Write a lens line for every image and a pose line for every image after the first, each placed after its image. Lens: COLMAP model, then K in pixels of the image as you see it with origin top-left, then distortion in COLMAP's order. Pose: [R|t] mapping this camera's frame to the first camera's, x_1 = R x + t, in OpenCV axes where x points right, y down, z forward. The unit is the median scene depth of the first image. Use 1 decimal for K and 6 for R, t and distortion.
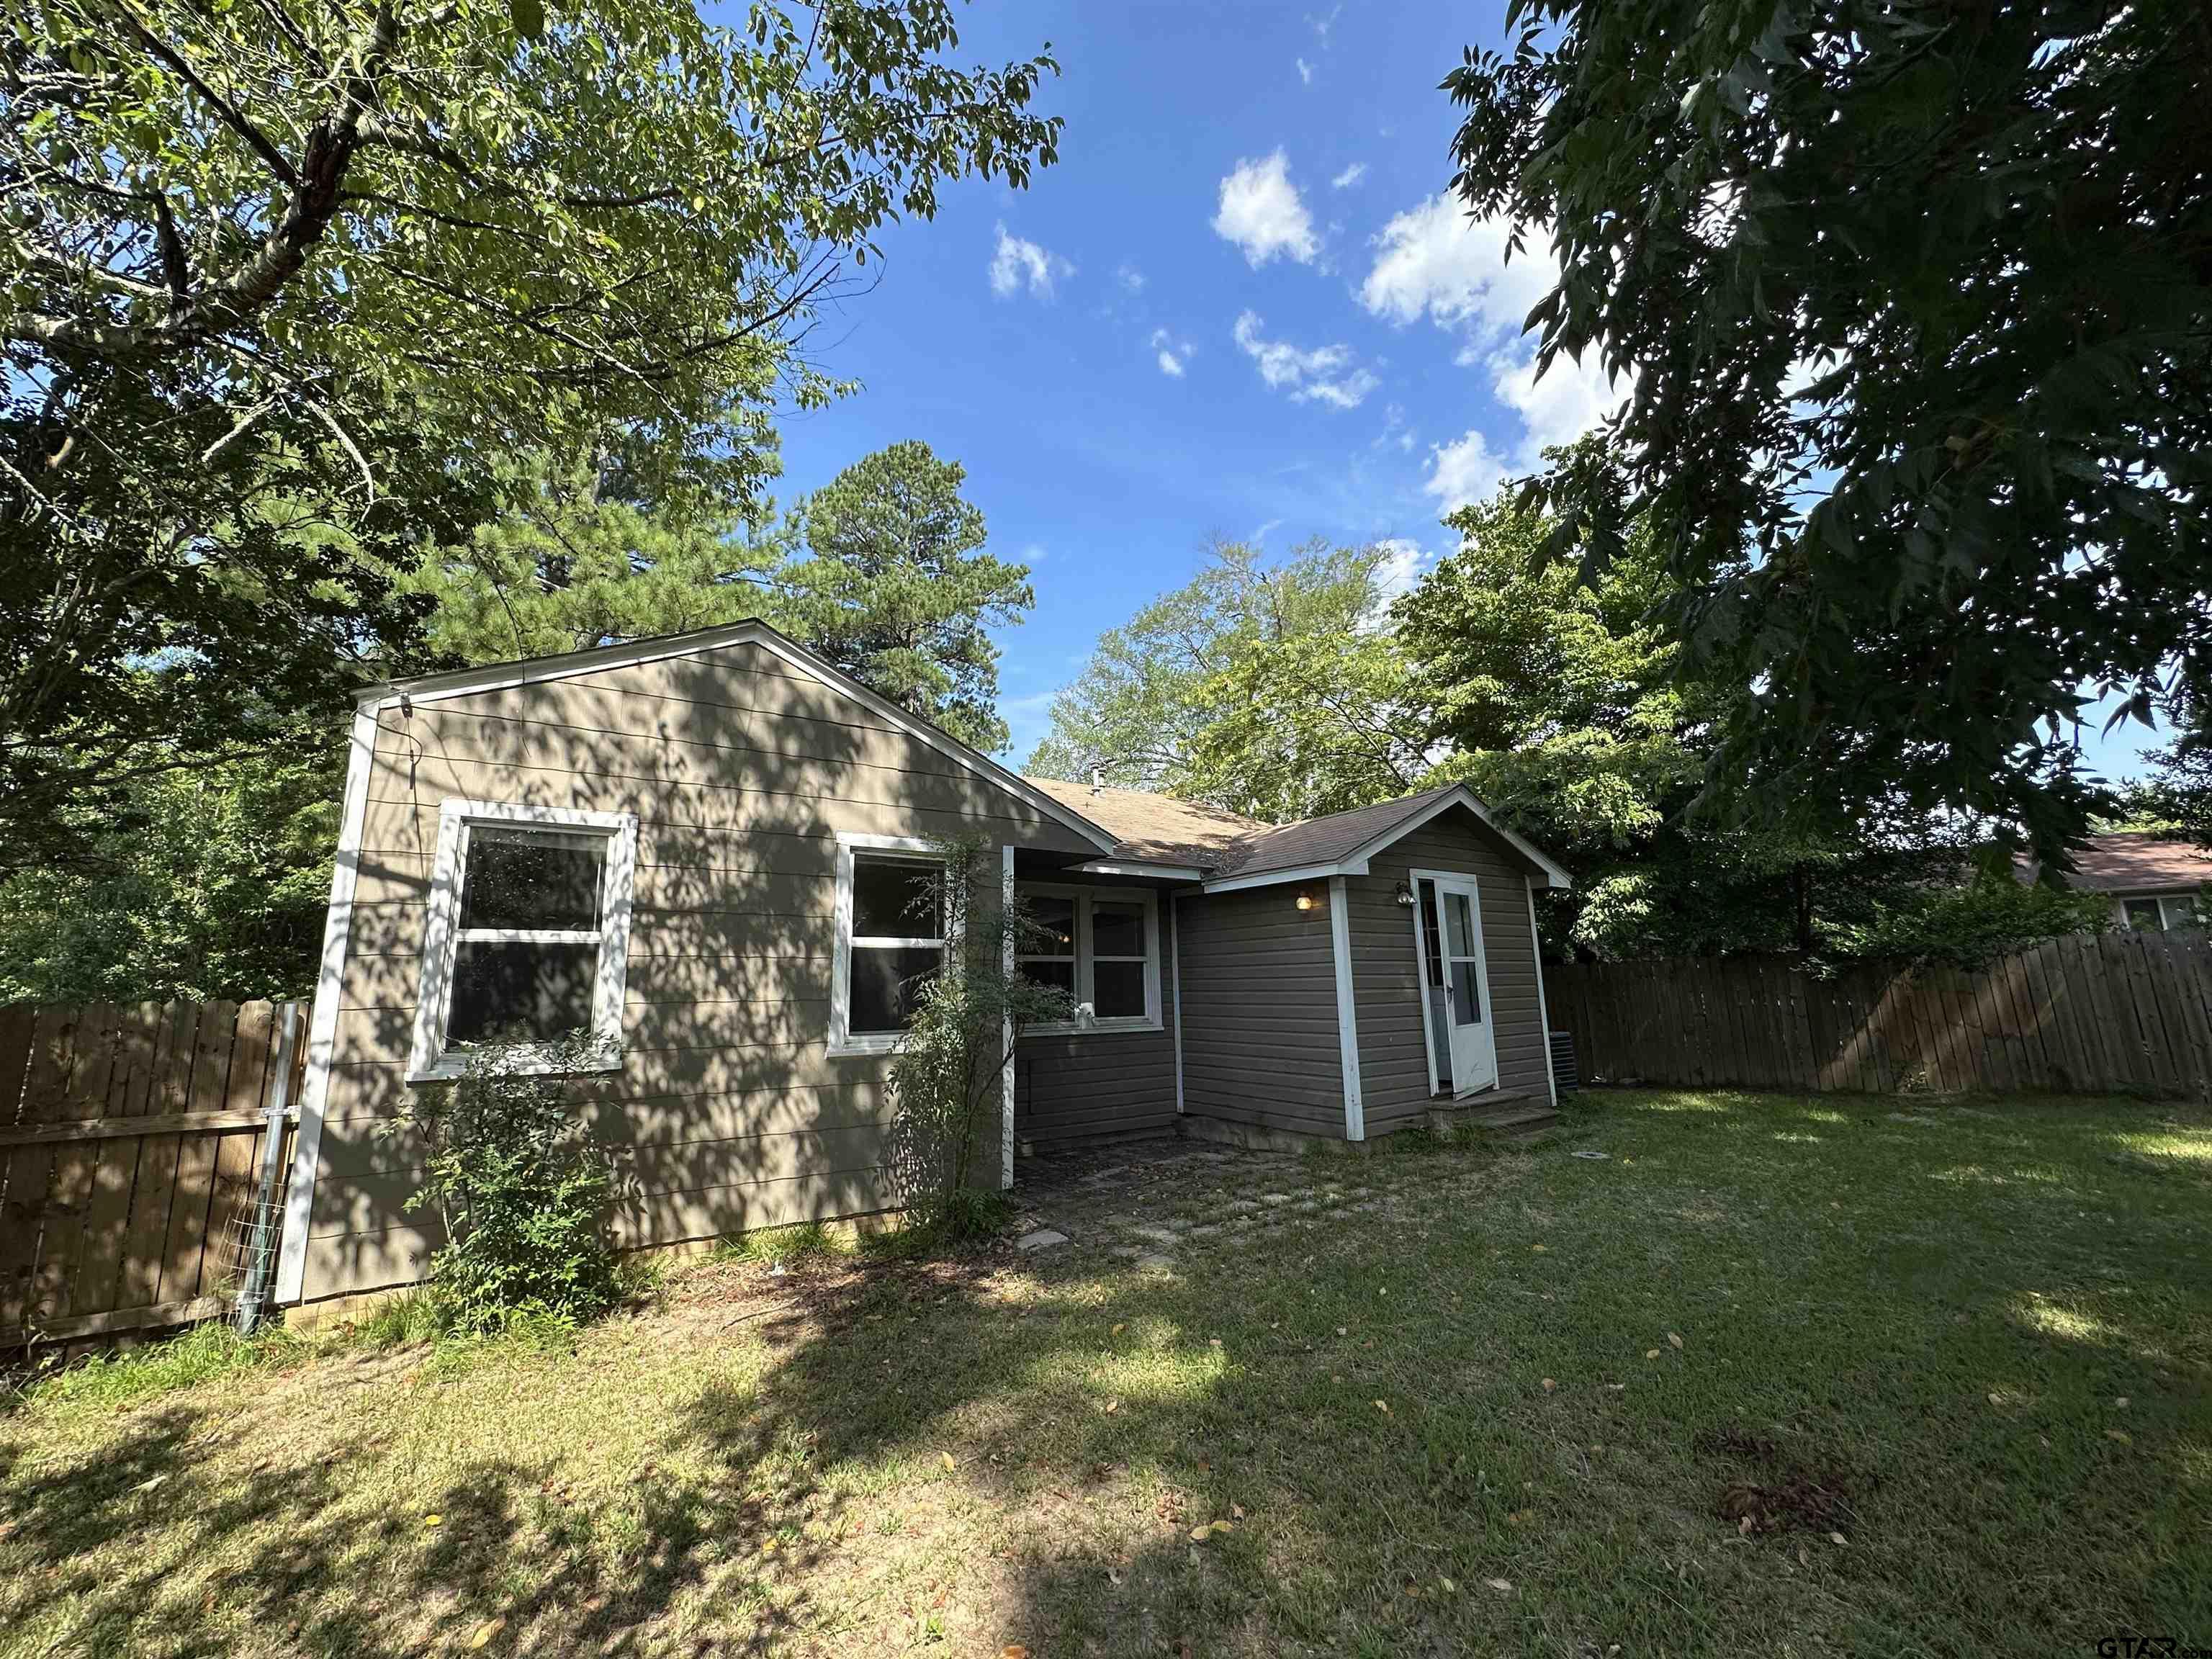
lens RADIAL K [[890.4, 0, 1105.2], [0, 890.4, 827.9], [0, 0, 1]] dist [-0.005522, 0.000881]
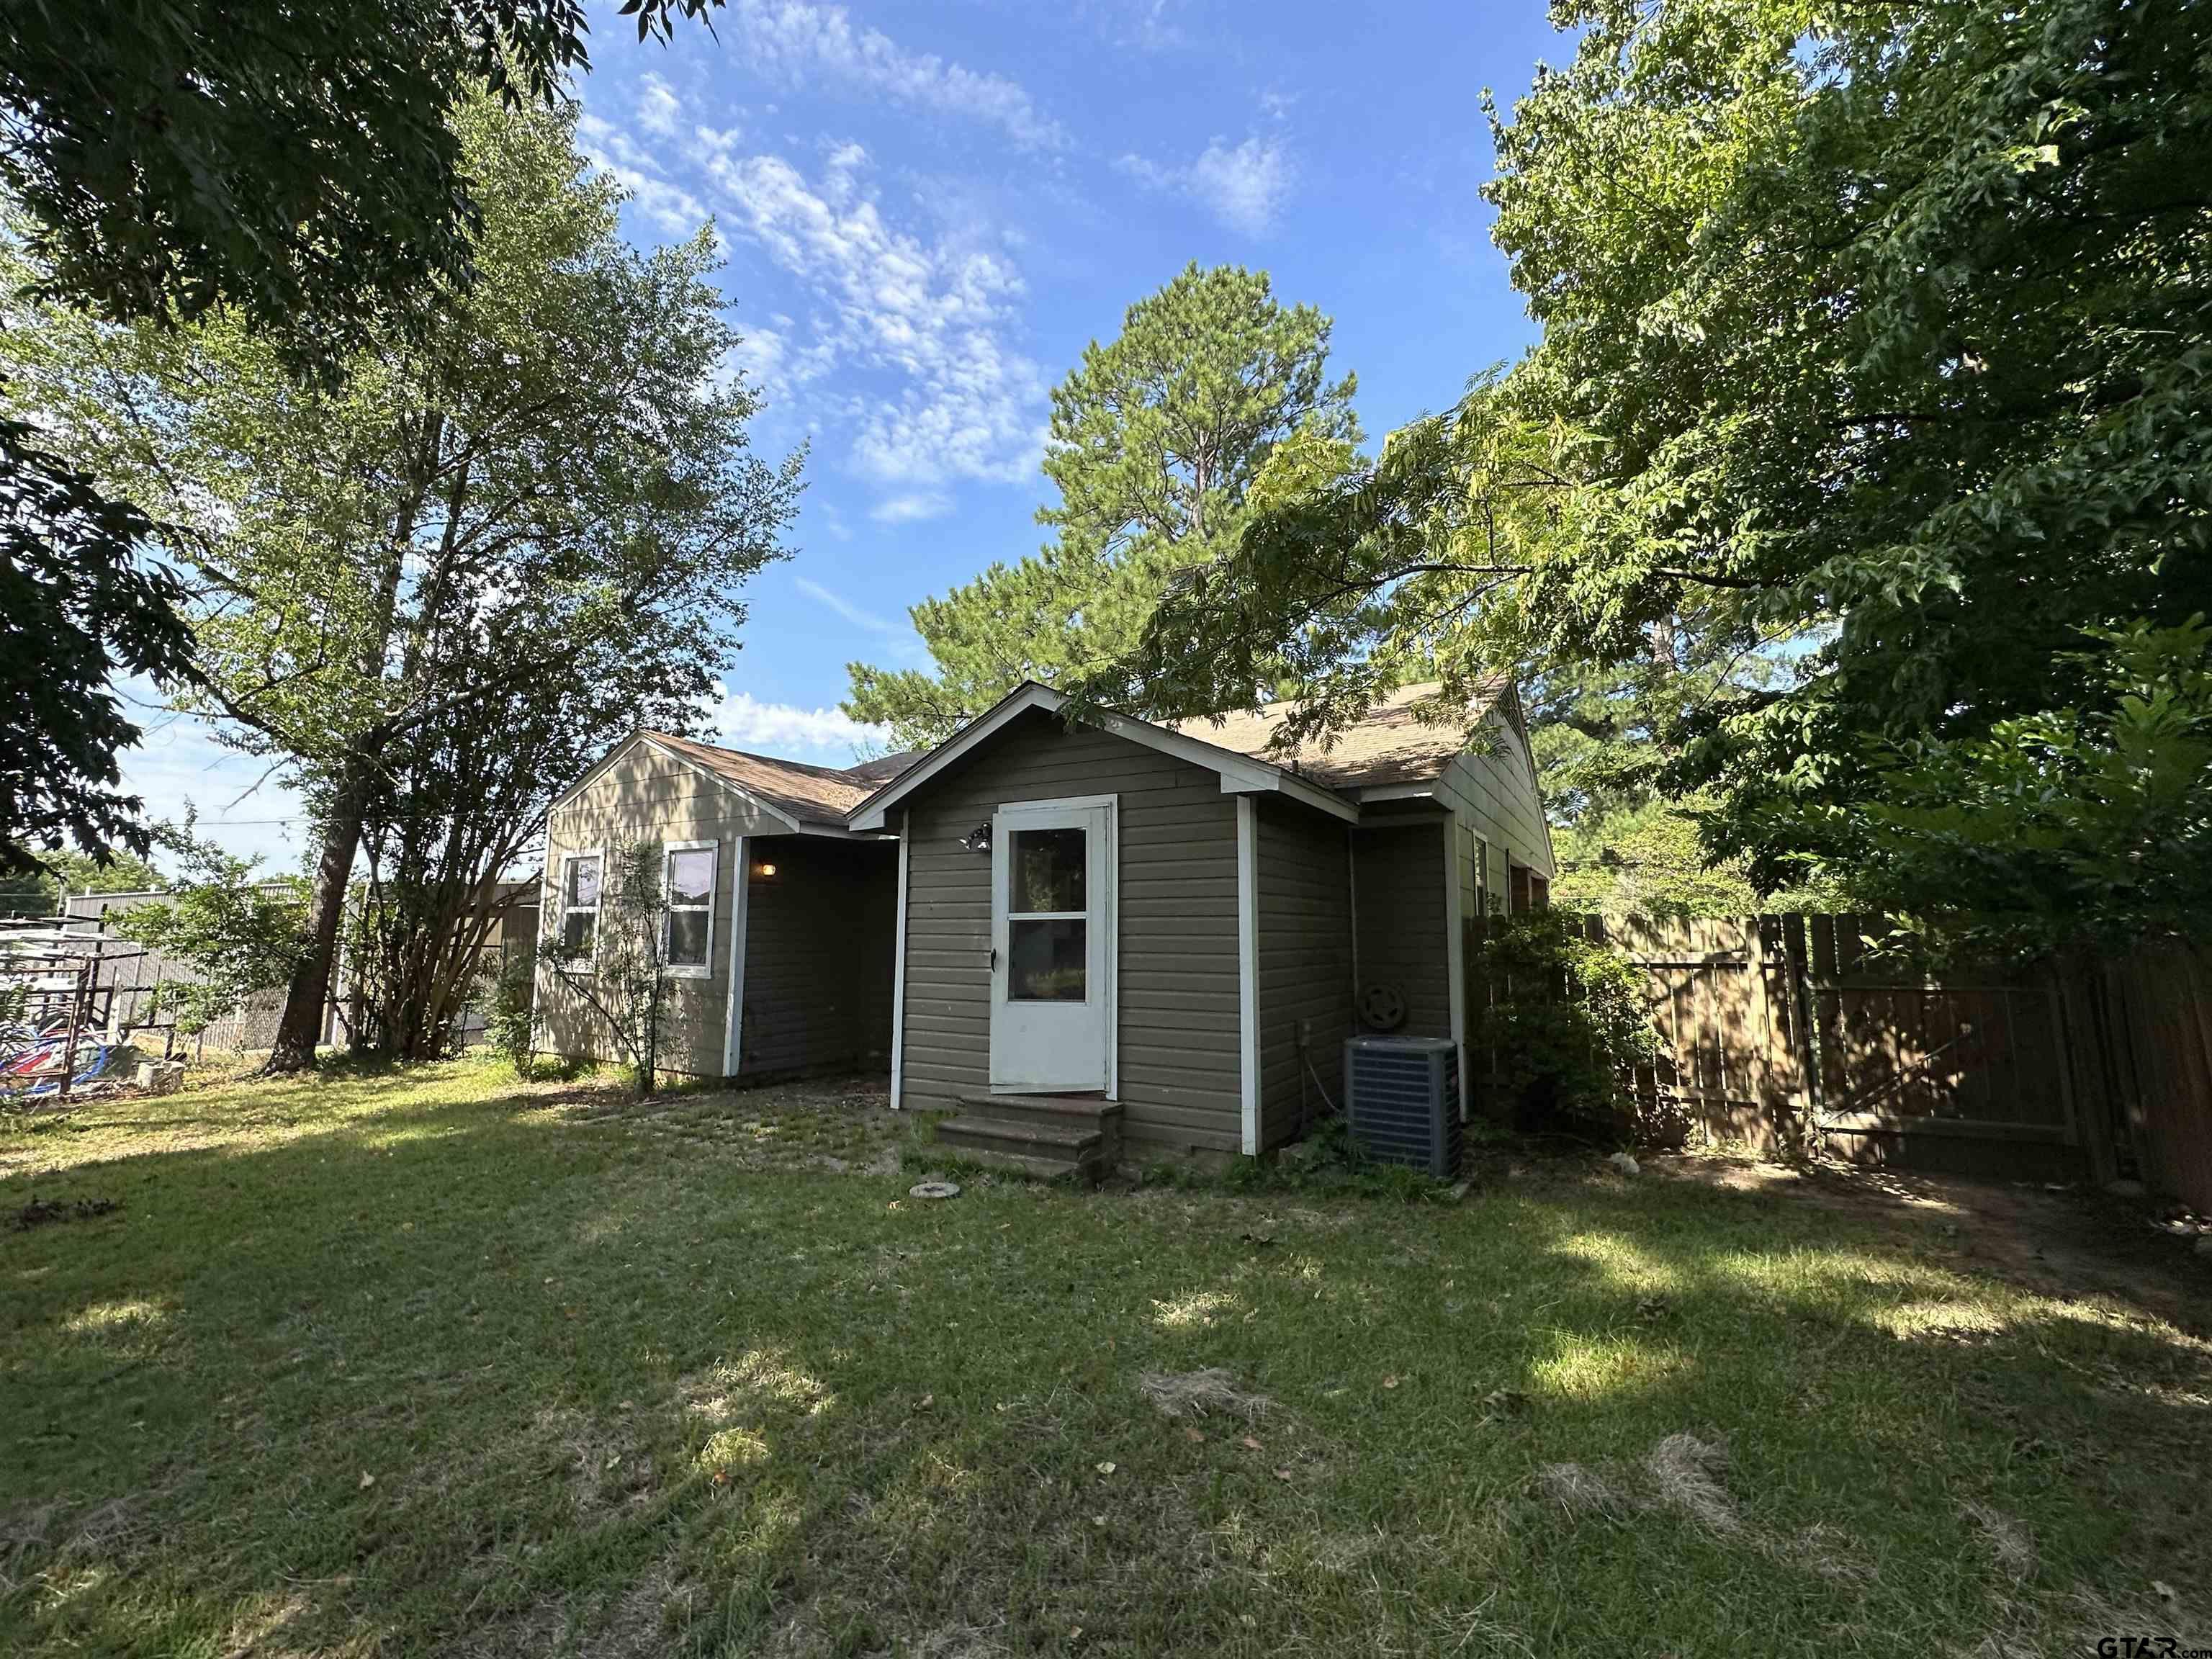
lens RADIAL K [[890.4, 0, 1106.9], [0, 890.4, 825.3], [0, 0, 1]] dist [-0.005522, 0.000881]
pose [[0.419322, -0.084670, -0.903880, 1.577915], [0.158762, 0.987137, -0.018817, 0.135837], [0.893848, -0.135612, 0.427371, 1.048672]]
